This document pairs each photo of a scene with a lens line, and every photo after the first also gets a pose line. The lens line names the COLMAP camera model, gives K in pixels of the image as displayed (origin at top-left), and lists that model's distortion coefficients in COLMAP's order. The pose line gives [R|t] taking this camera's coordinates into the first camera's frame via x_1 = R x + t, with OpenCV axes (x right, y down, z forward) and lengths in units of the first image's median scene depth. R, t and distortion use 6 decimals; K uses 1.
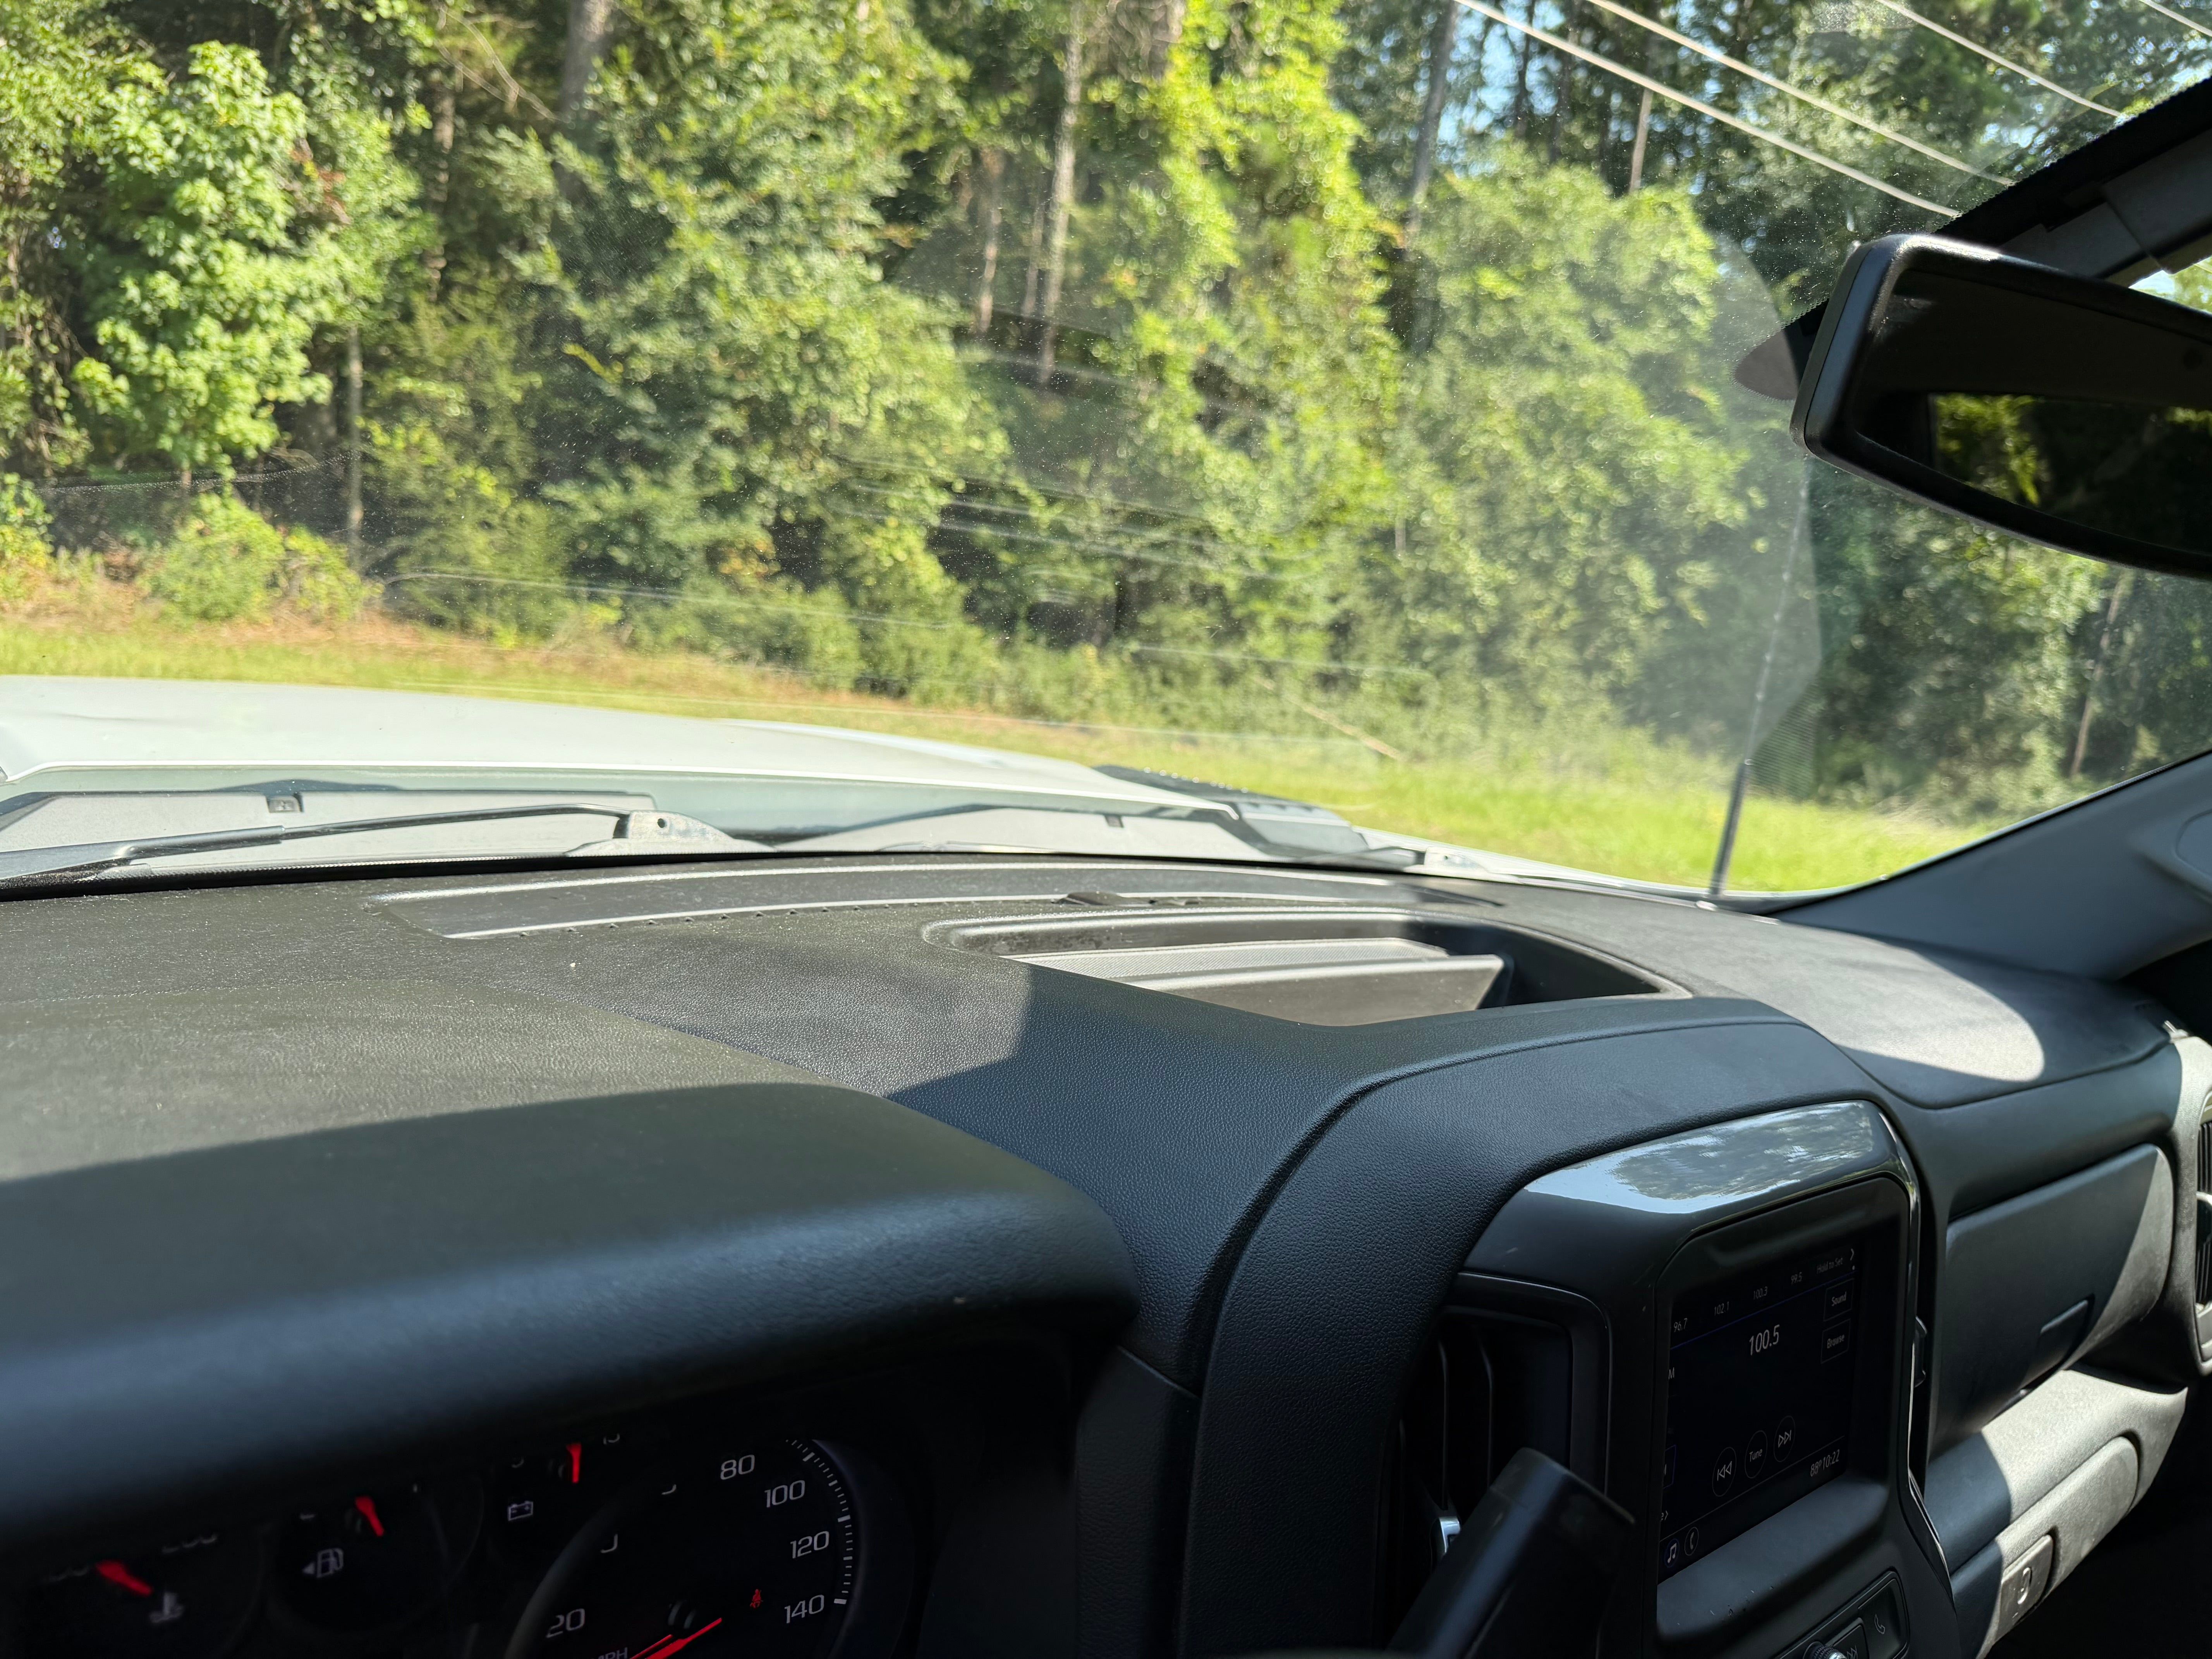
lens RADIAL K [[1623.9, 0, 1117.8], [0, 1623.9, 845.0], [0, 0, 1]] dist [0.029107, -0.043907]
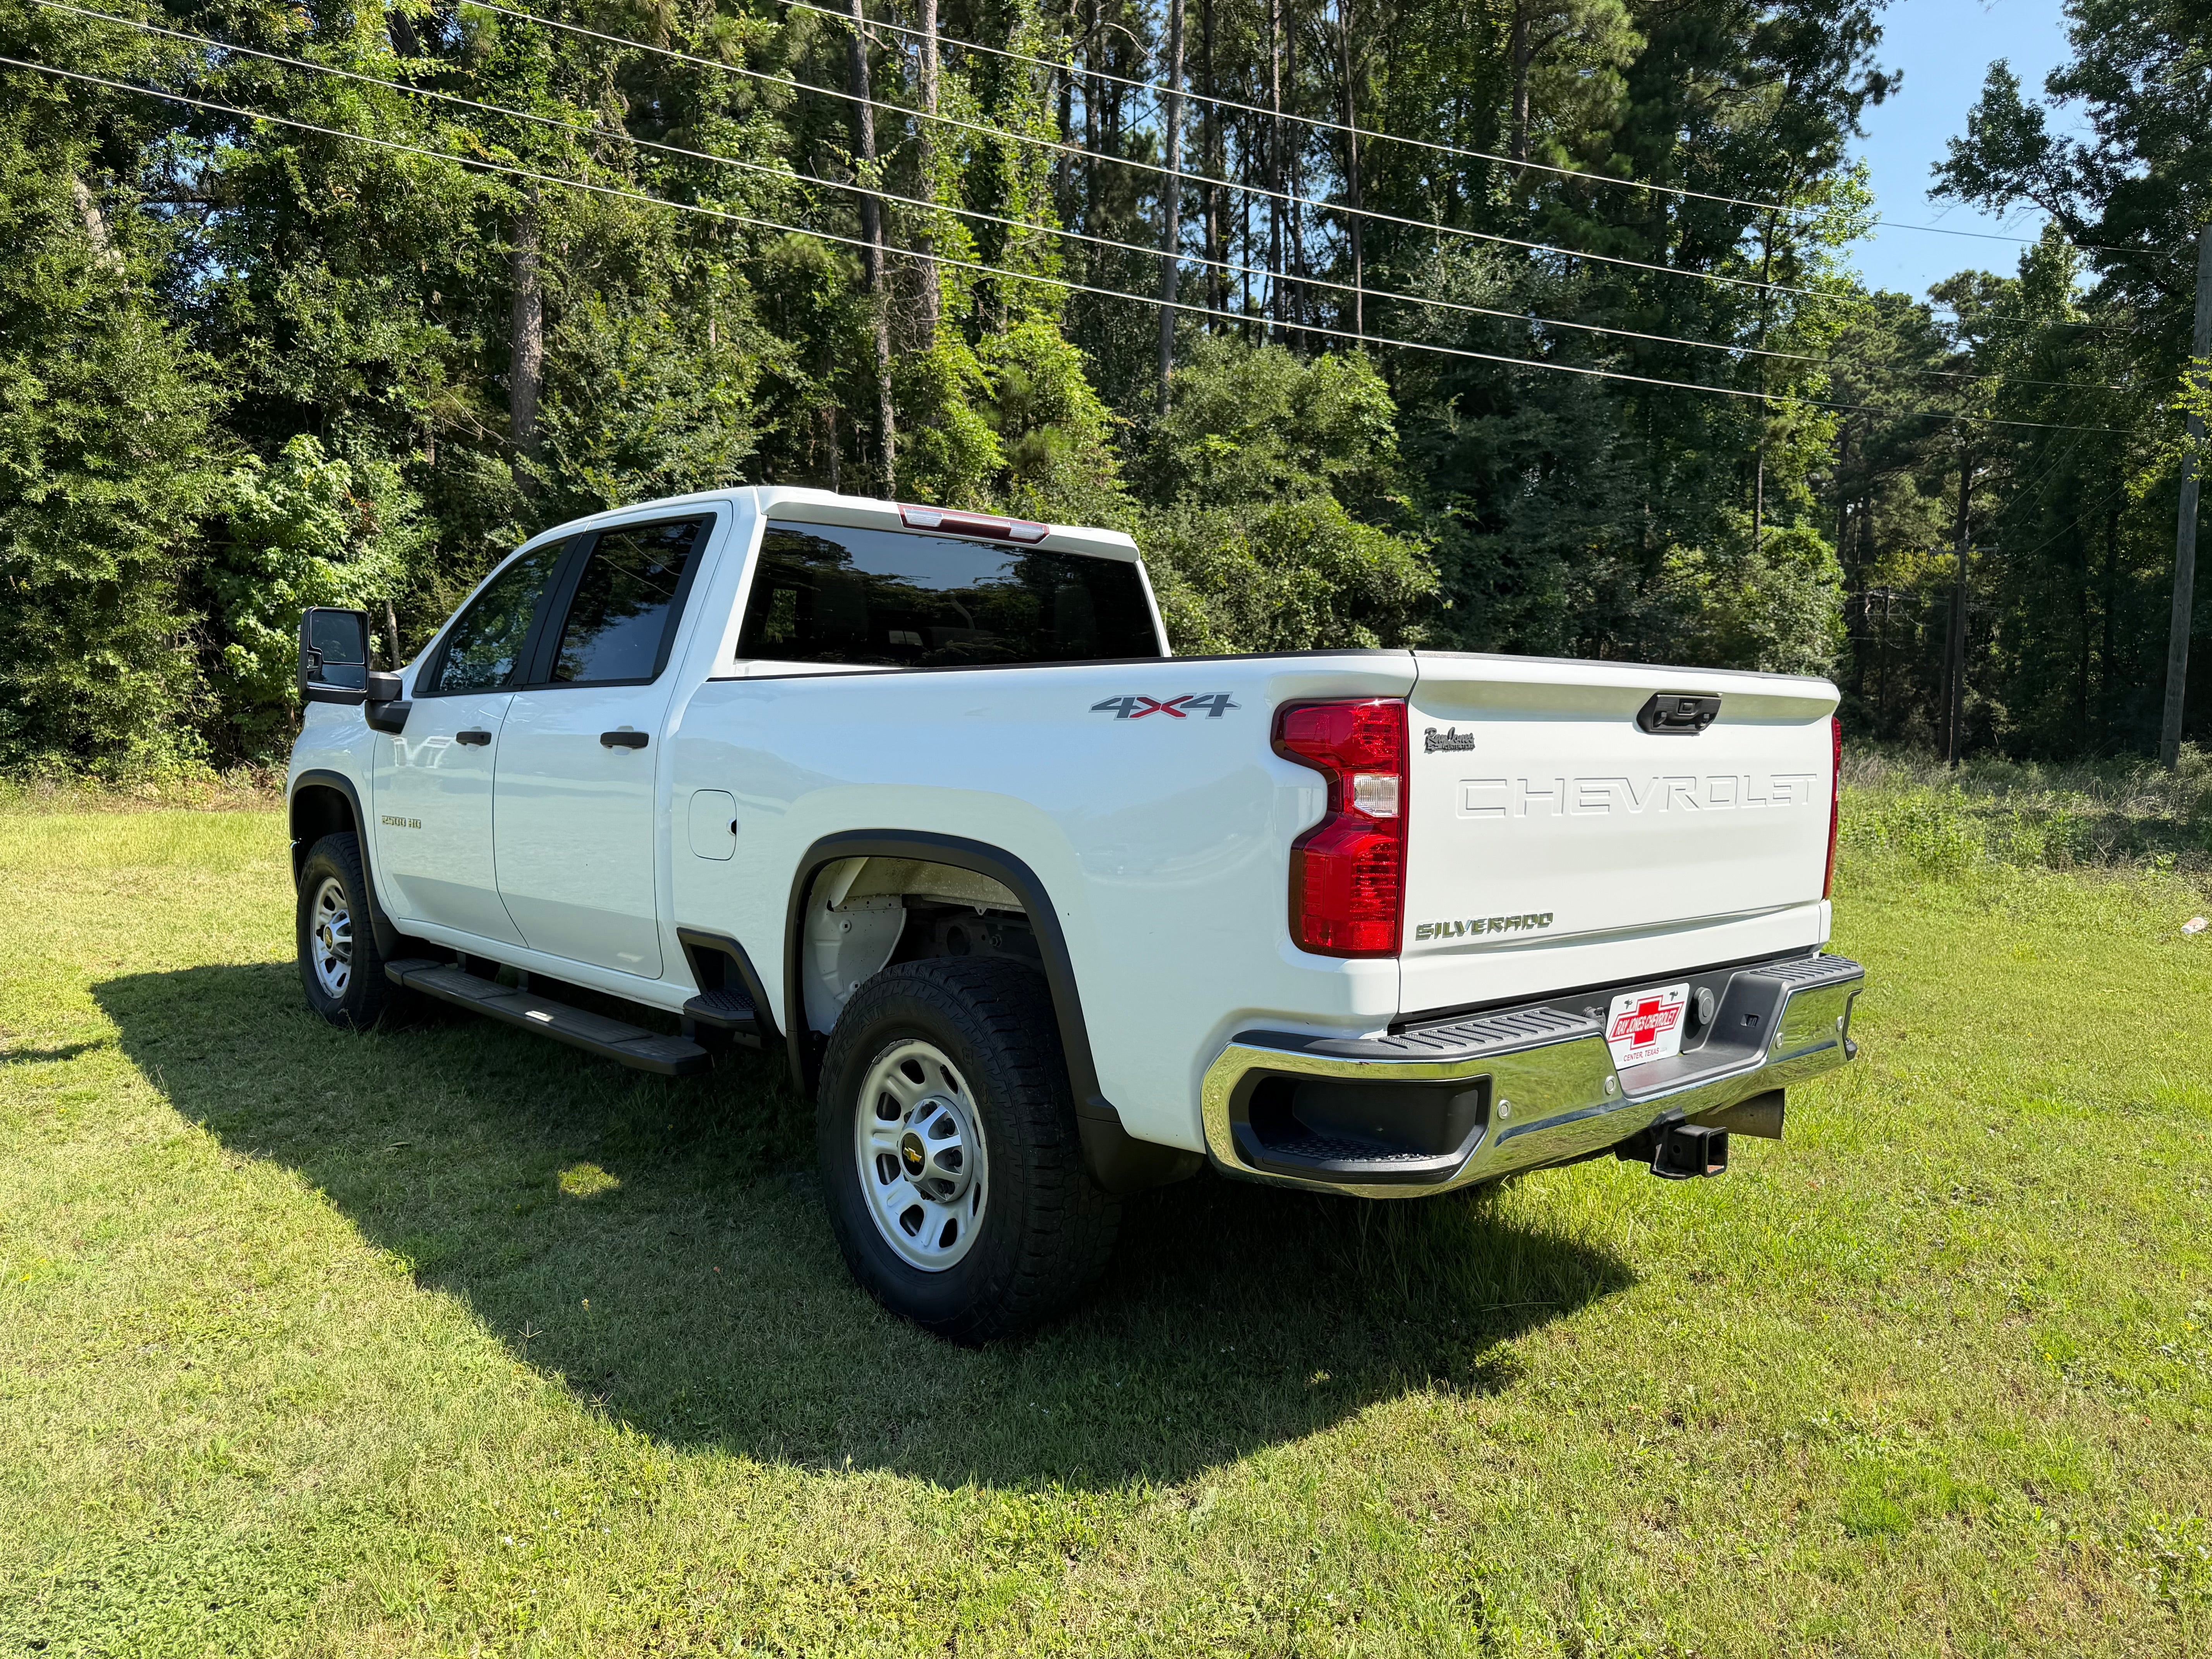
lens RADIAL K [[1623.9, 0, 1118.7], [0, 1623.9, 812.9], [0, 0, 1]] dist [0.029107, -0.043907]
pose [[0.988720, -0.147024, 0.028569, 0.083640], [0.149216, 0.983400, -0.103244, 0.093592], [-0.012916, 0.106343, 0.994246, -0.348961]]
